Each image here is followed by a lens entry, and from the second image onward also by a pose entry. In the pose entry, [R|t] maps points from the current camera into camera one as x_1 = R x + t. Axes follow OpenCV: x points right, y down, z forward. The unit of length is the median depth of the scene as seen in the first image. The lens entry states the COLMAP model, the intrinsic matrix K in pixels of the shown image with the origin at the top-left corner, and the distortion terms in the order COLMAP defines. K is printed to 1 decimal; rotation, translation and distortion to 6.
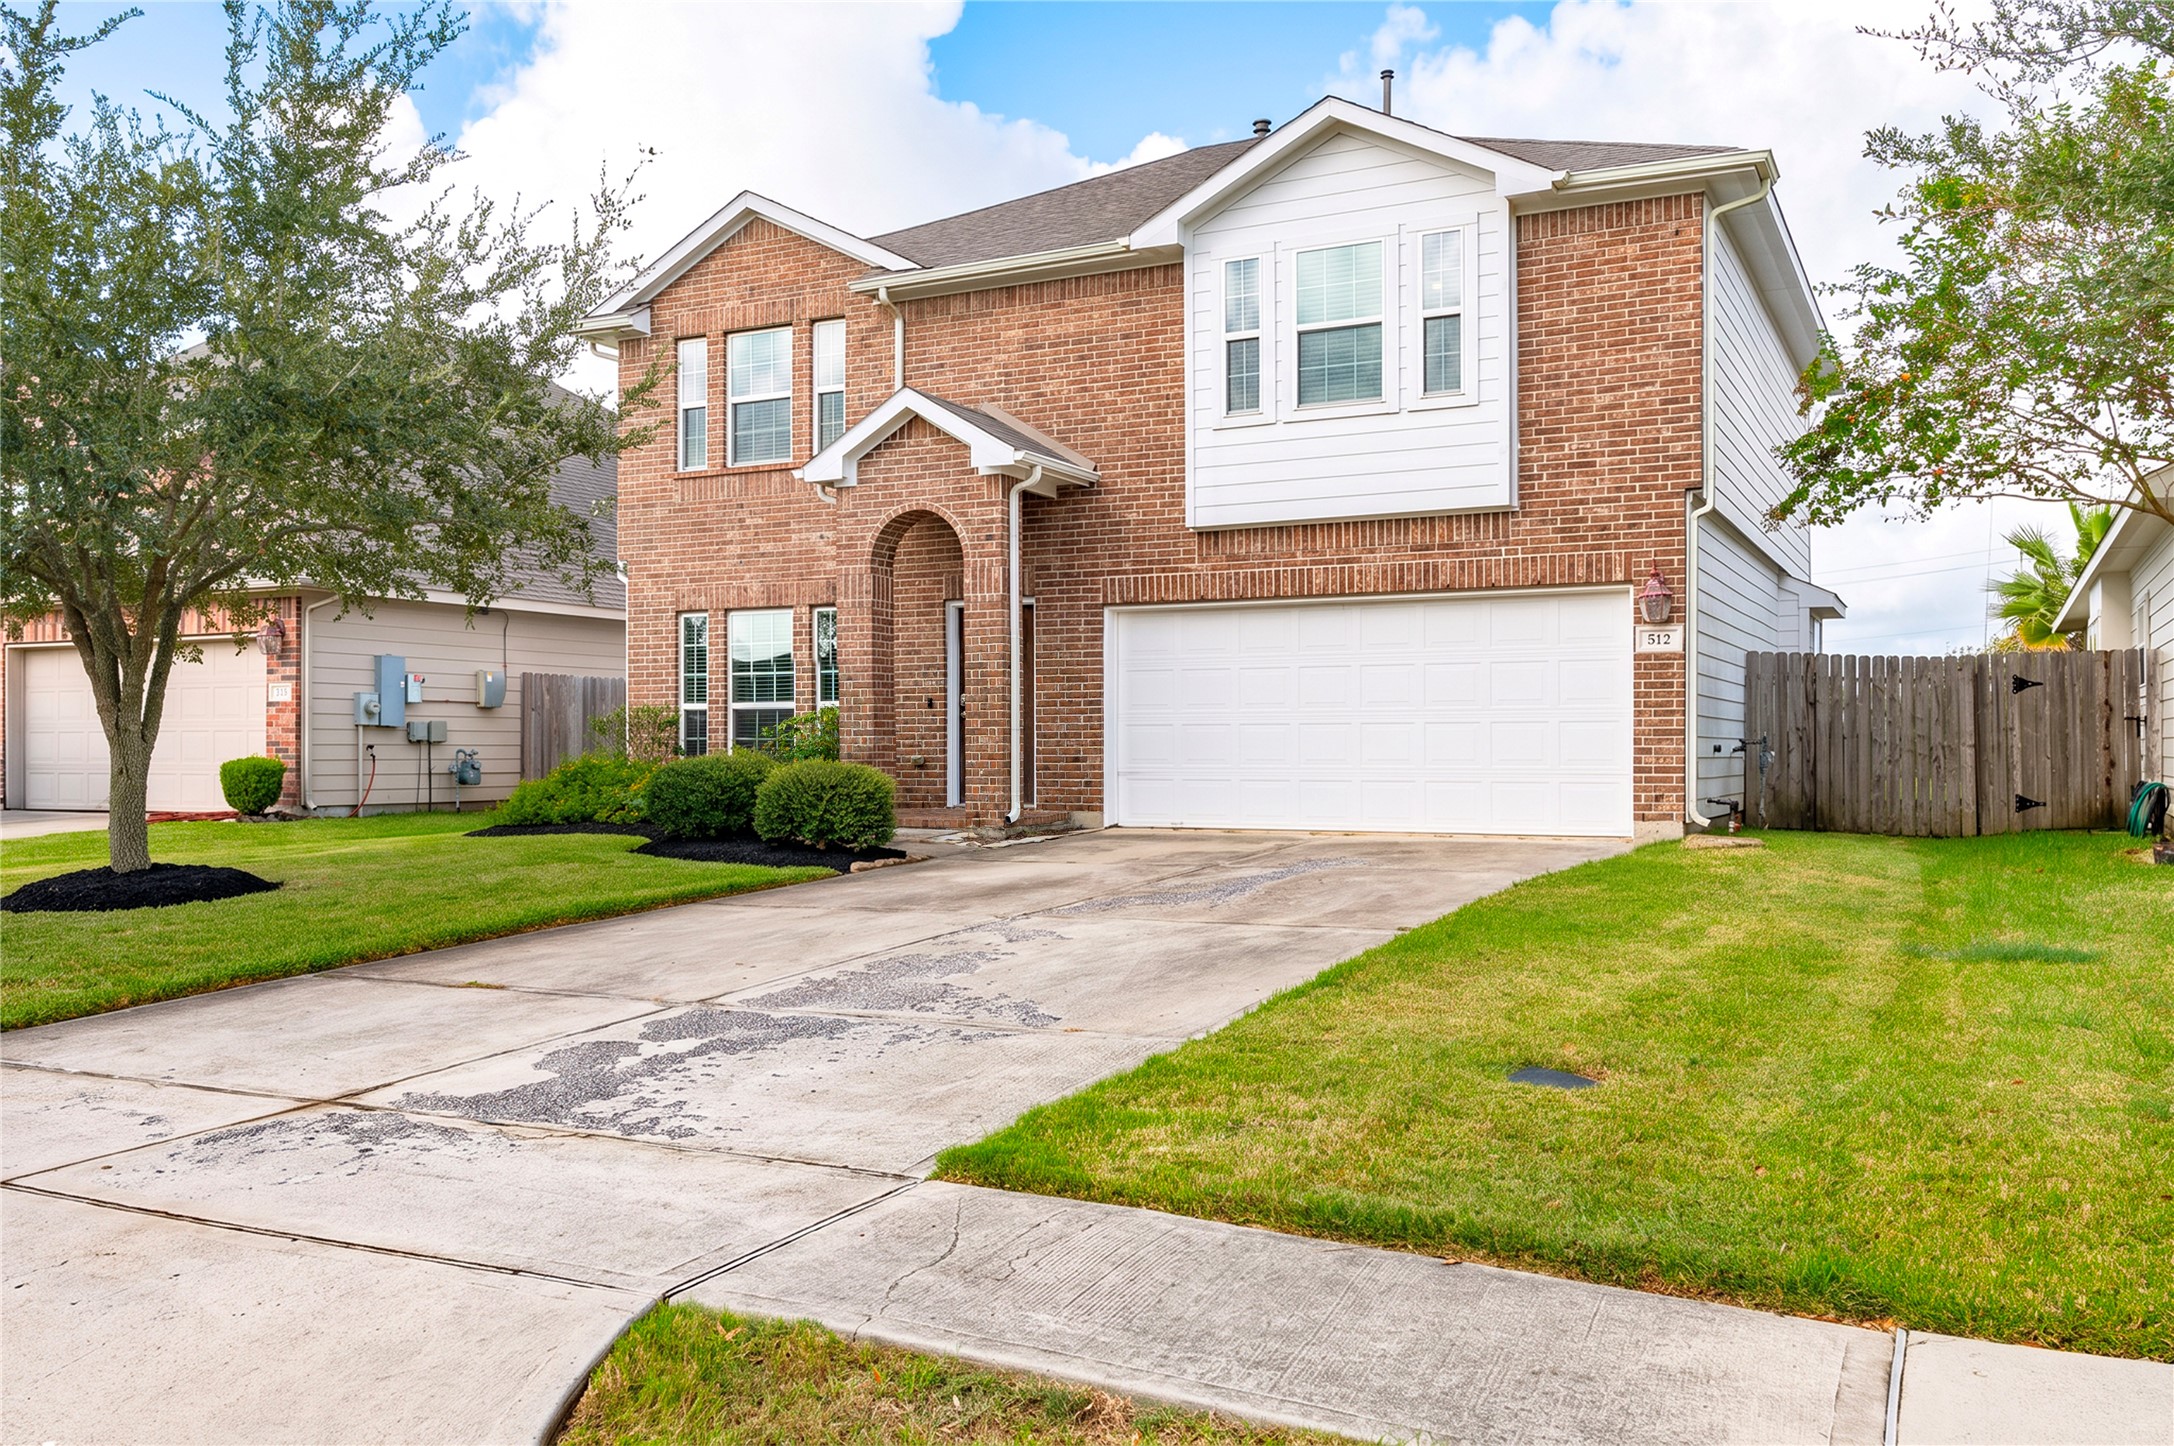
lens RADIAL K [[1822.0, 0, 1086.5], [0, 1822.0, 727.1], [0, 0, 1]] dist [0.005495, 0.000121]
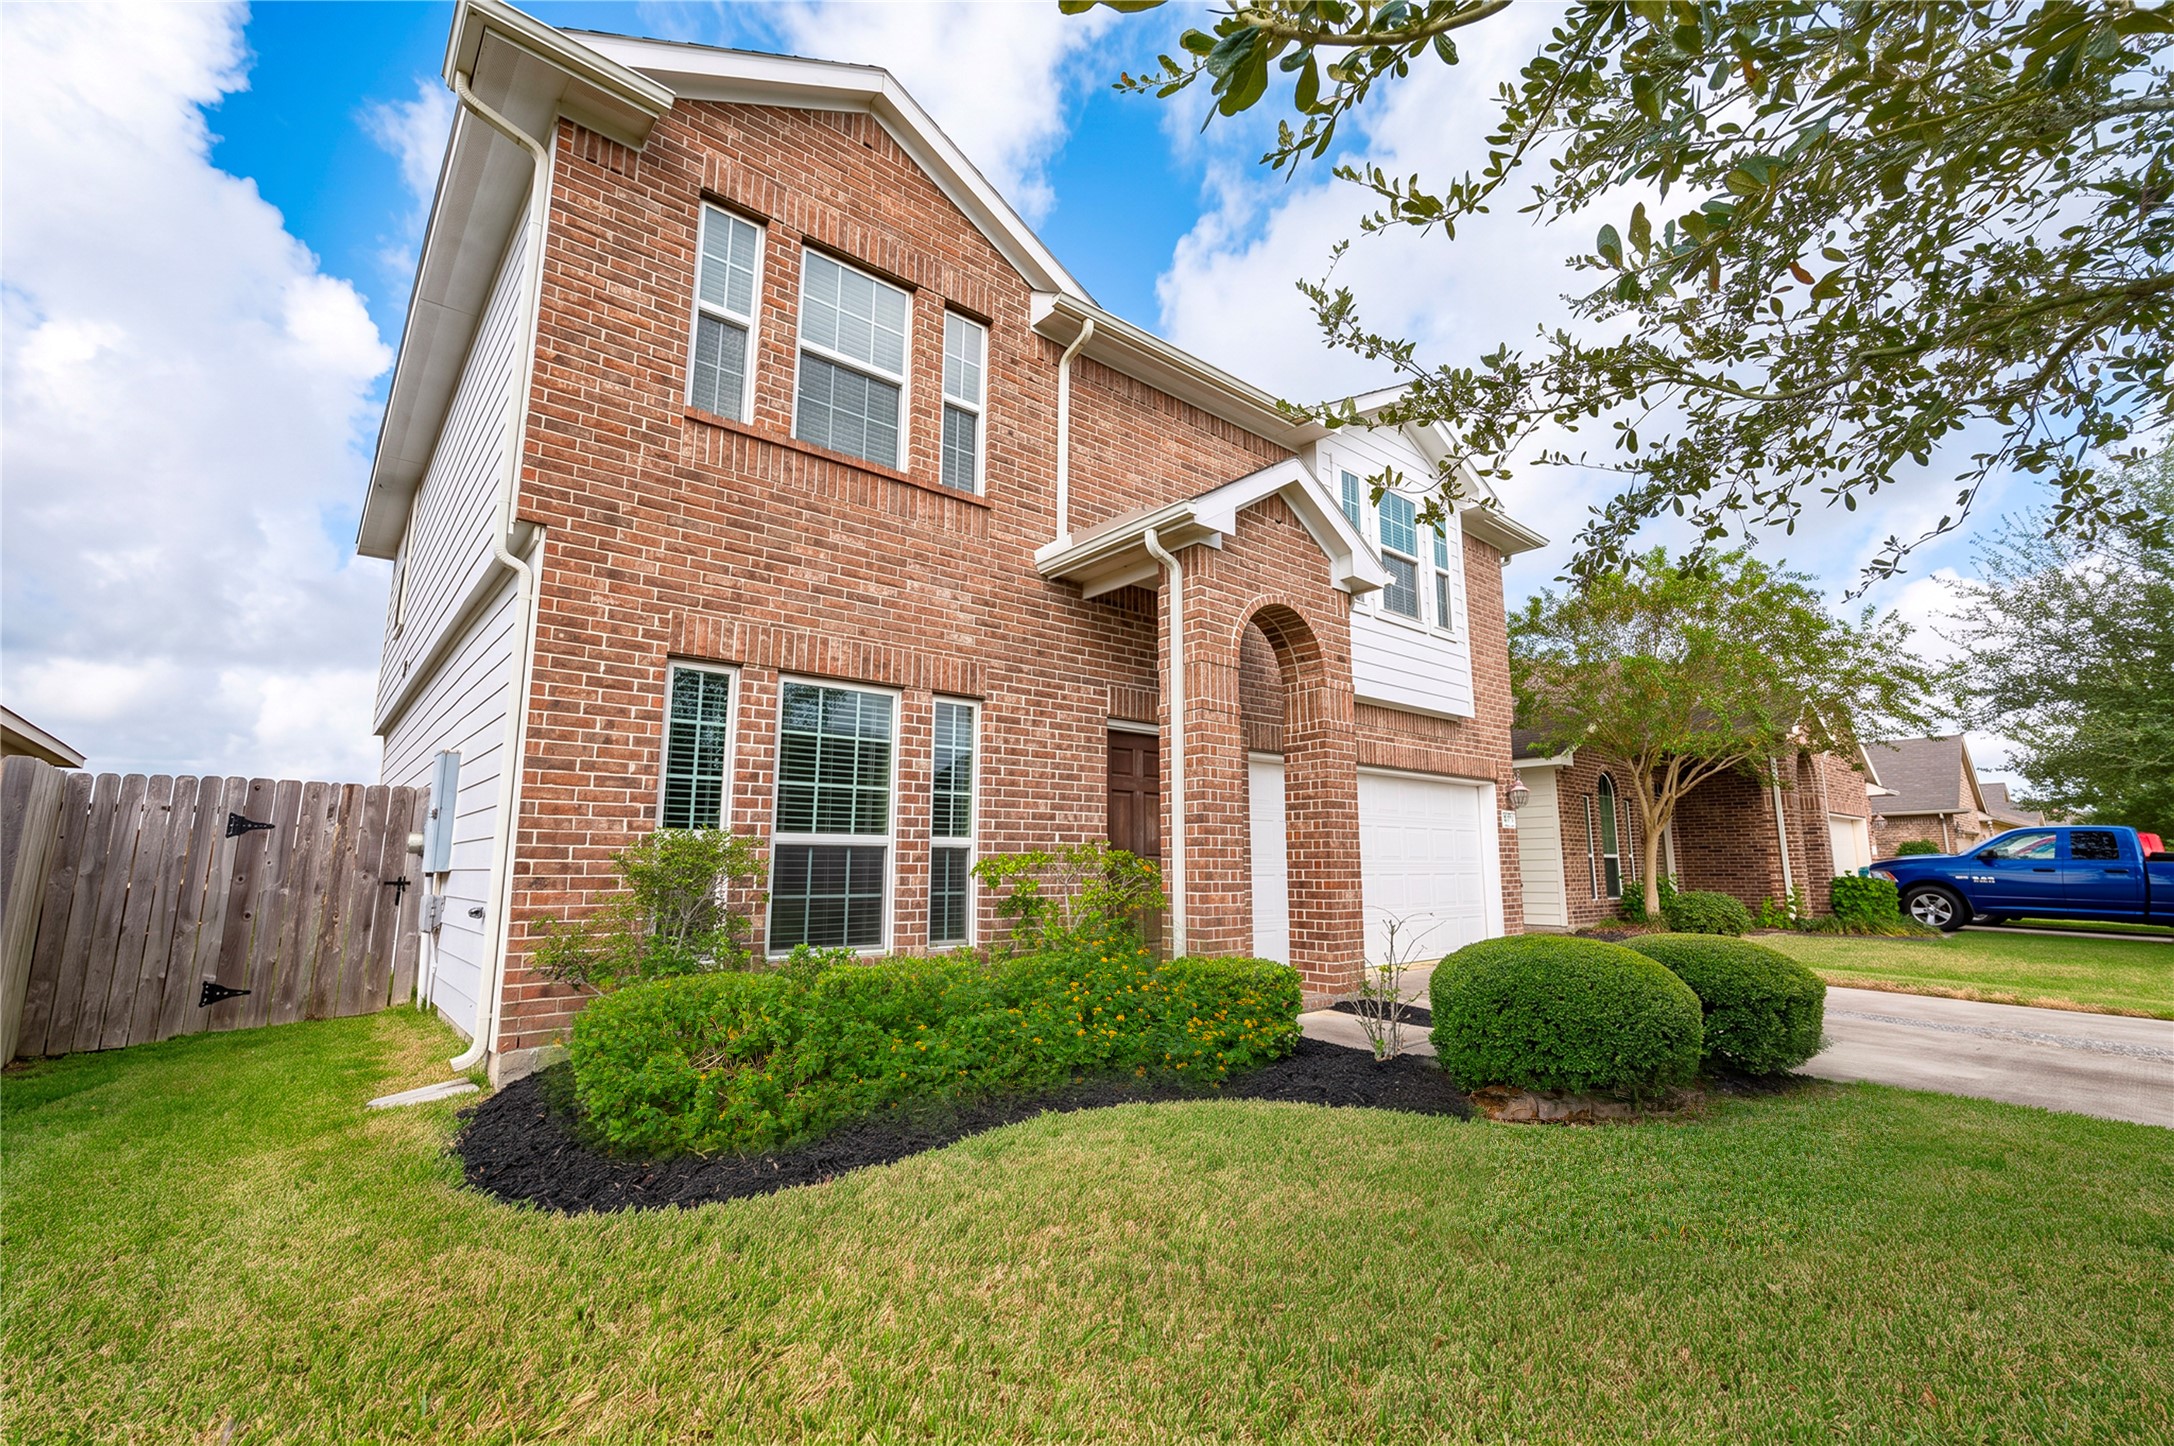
lens RADIAL K [[925.8, 0, 1082.5], [0, 925.8, 716.5], [0, 0, 1]] dist [-0.002866, -0.000492]
pose [[0.402971, 0.152626, 0.902397, -0.431583], [-0.016949, 0.987072, -0.159379, -0.004876], [-0.915056, 0.048930, 0.400348, 0.816210]]
